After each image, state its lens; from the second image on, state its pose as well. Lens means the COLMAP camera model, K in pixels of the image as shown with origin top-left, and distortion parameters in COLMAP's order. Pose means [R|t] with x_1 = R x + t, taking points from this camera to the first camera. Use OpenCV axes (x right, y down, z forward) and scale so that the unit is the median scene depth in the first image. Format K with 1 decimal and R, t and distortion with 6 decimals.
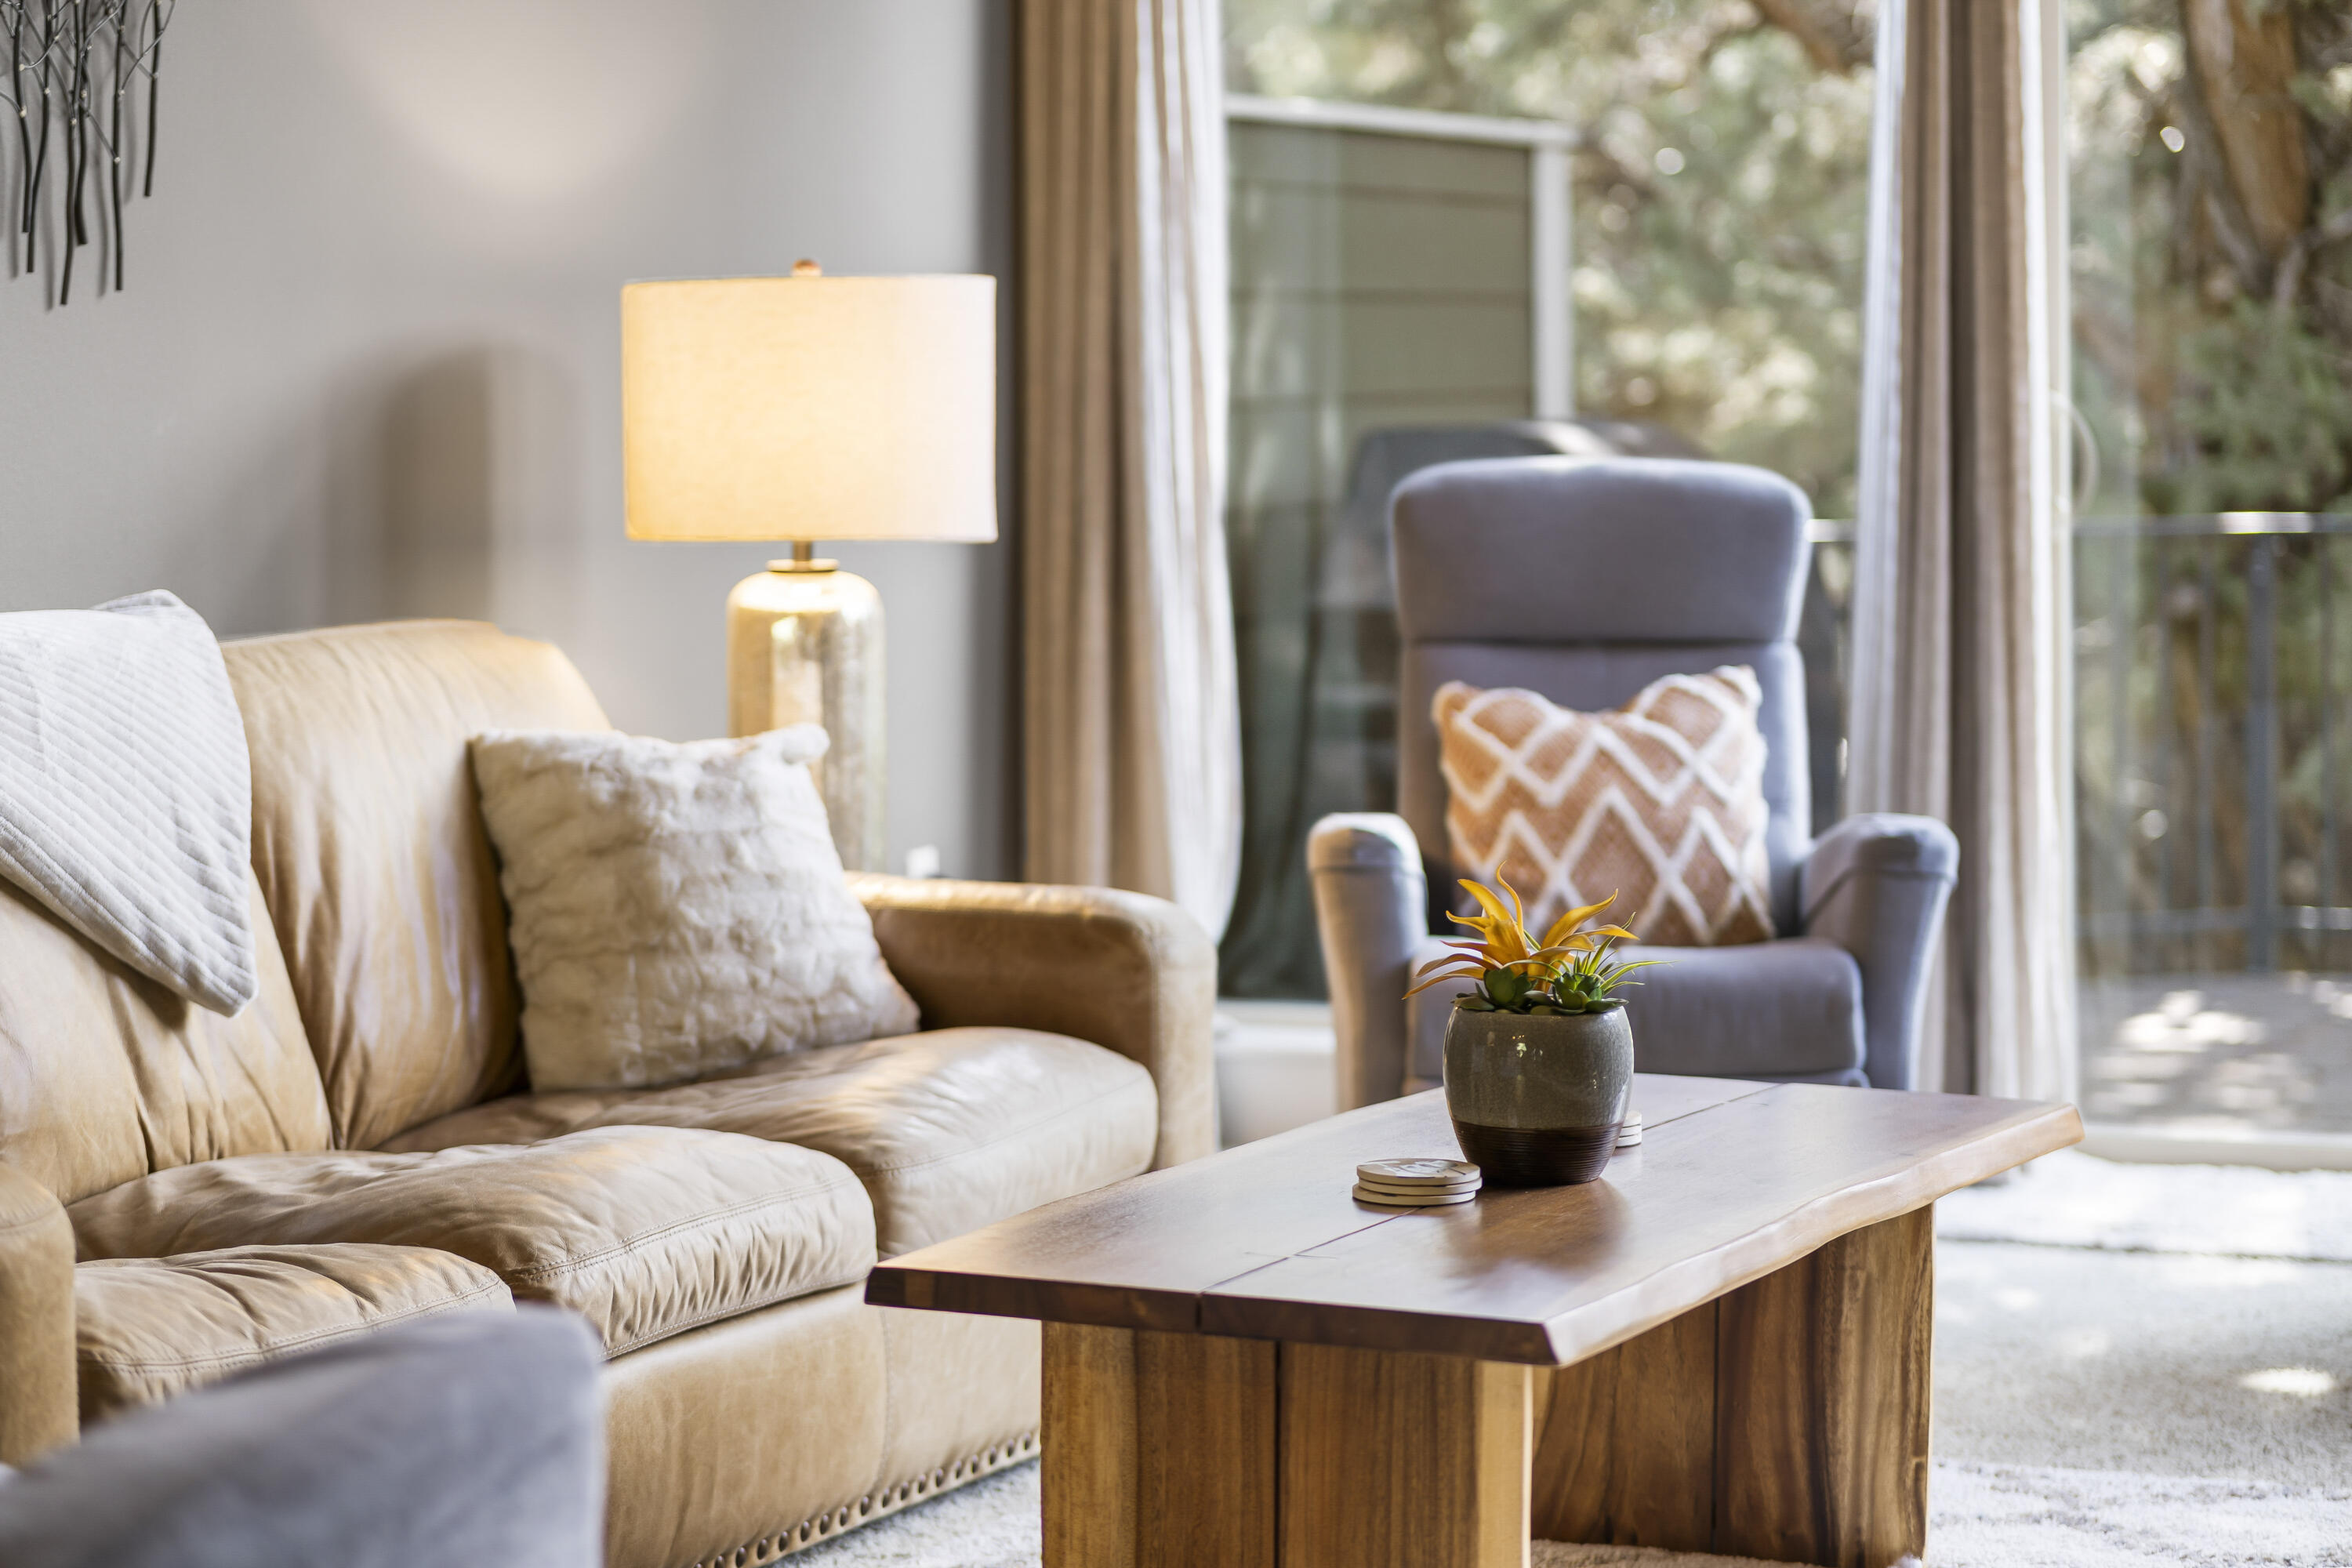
lens RADIAL K [[5844.4, 0, 1170.5], [0, 5844.4, 782.8], [0, 0, 1]] dist [-0.196000, 0.000000]
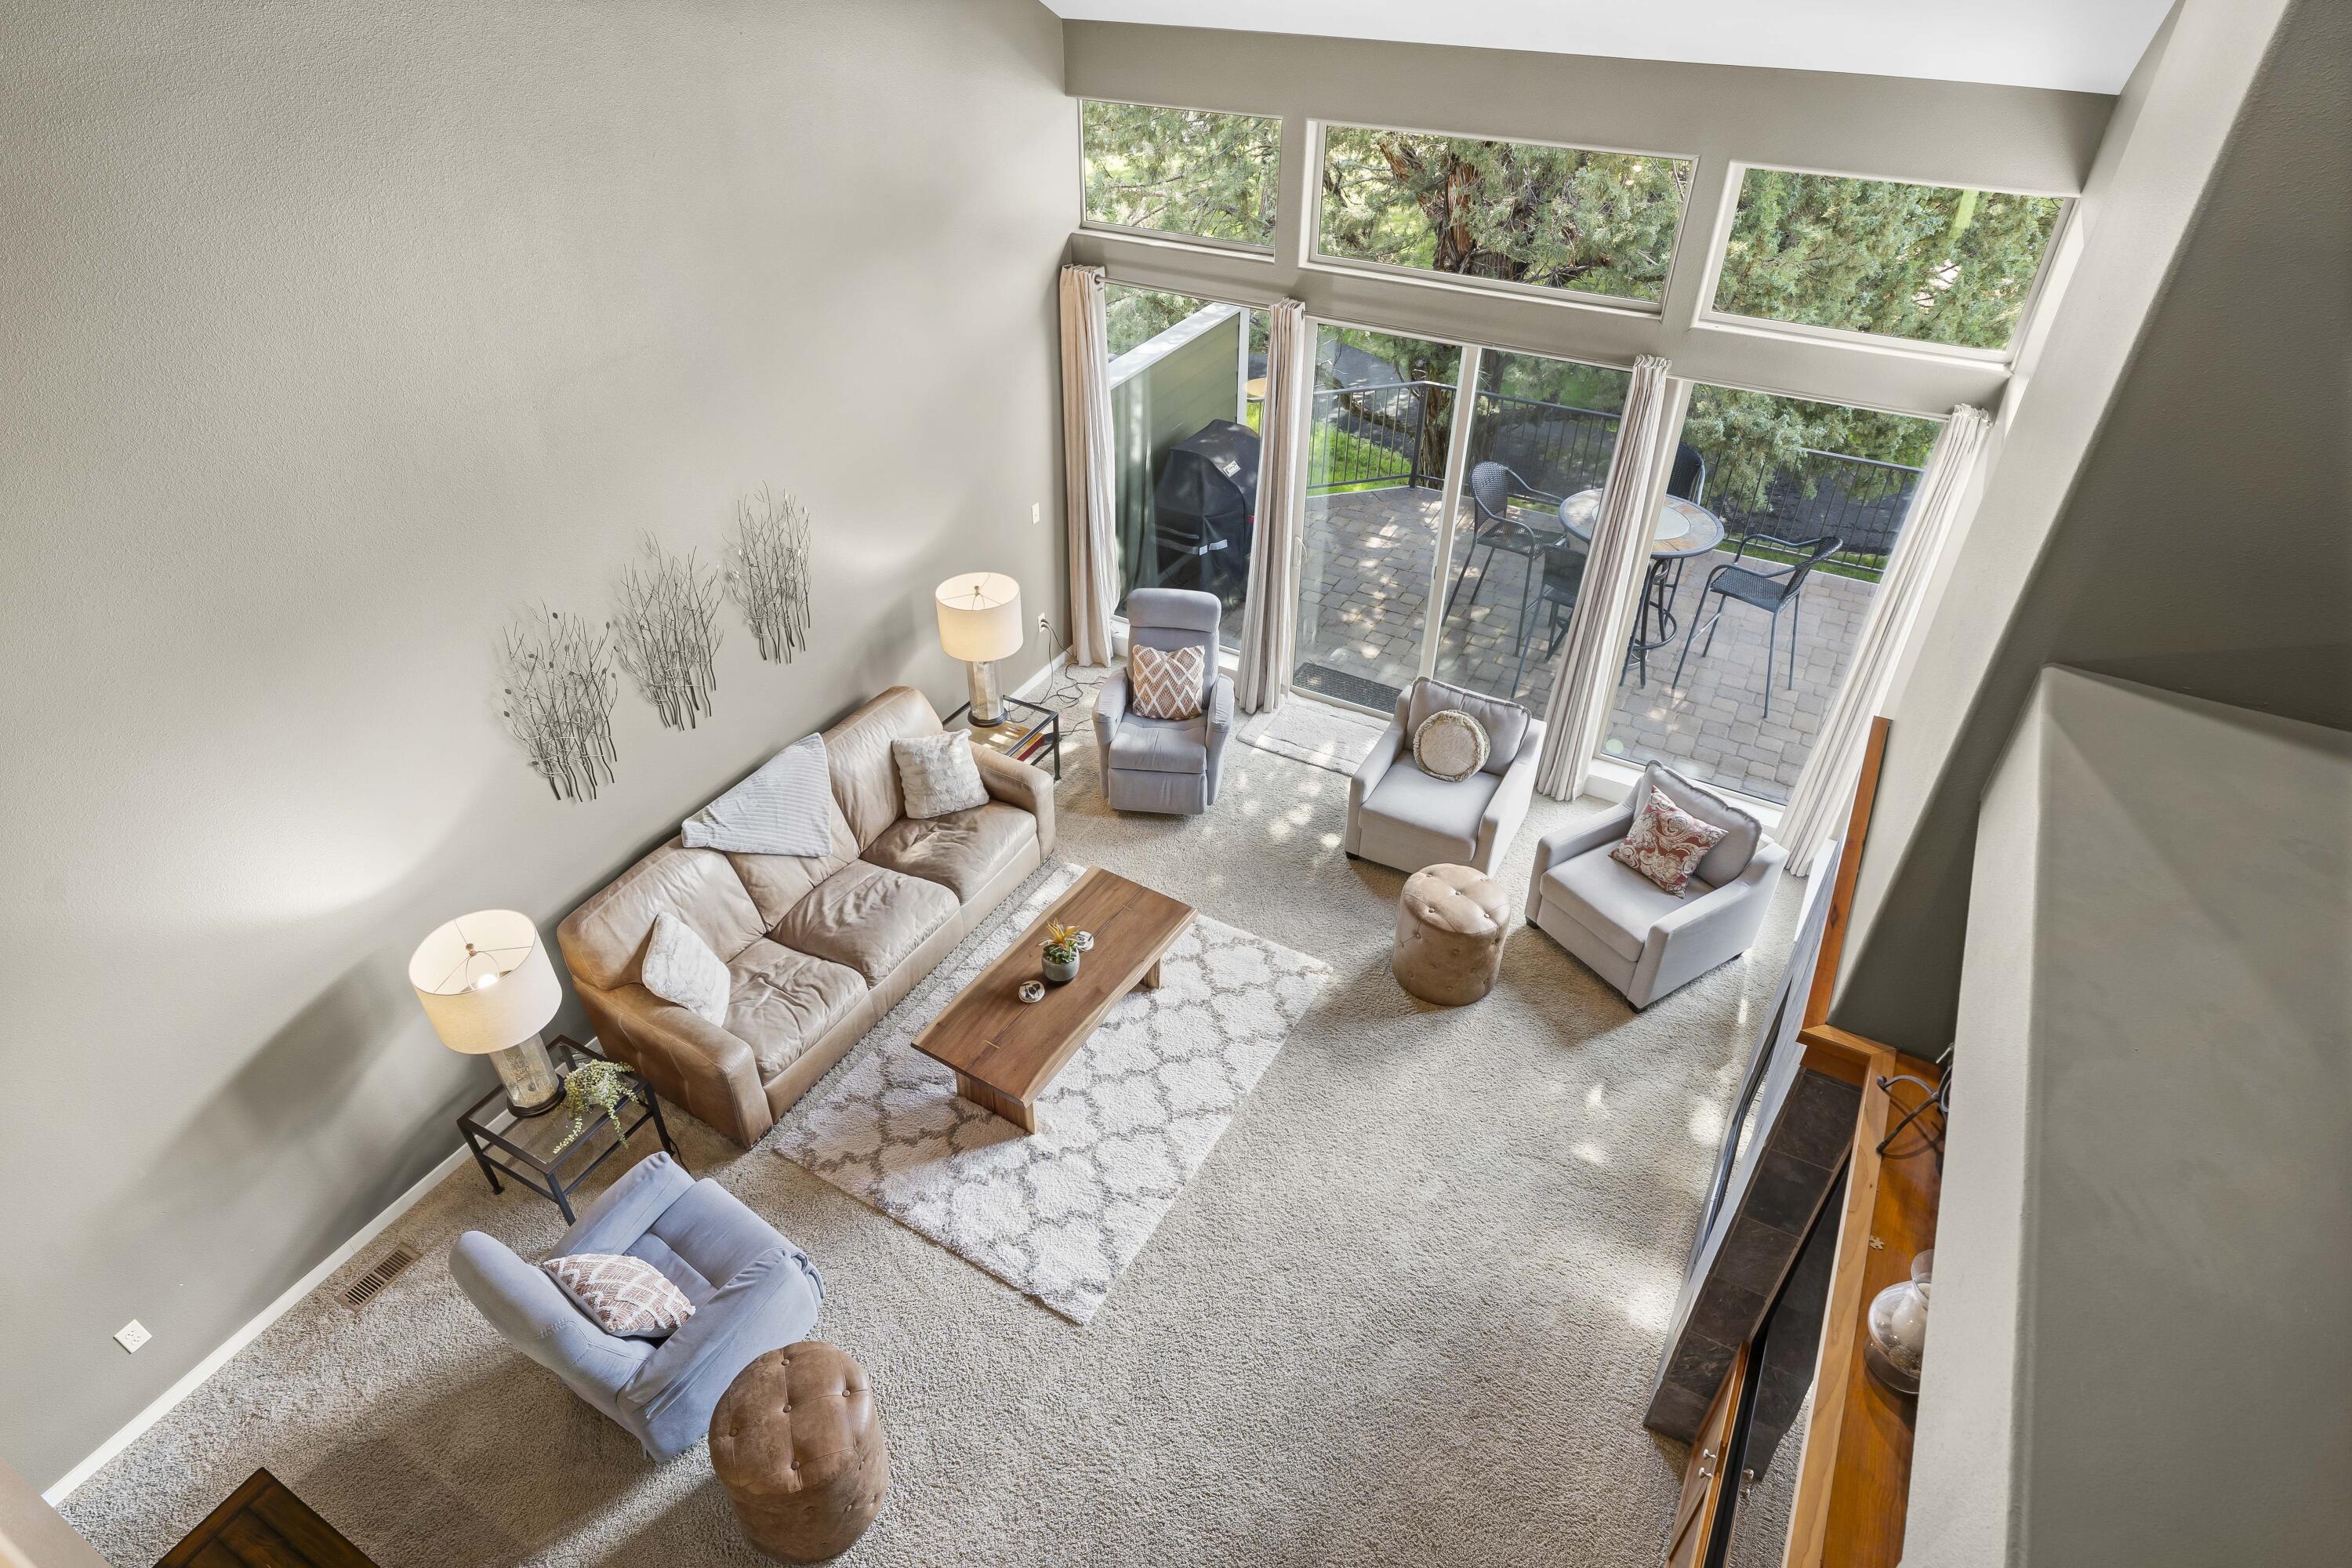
lens RADIAL K [[1293.3, 0, 1146.7], [0, 1293.3, 797.0], [0, 0, 1]] dist [-0.020894, 0.003617]
pose [[0.993148, 0.071643, -0.092322, 0.184923], [-0.010258, 0.840425, 0.541830, -0.541682], [0.116408, -0.537171, 0.835402, 0.133124]]
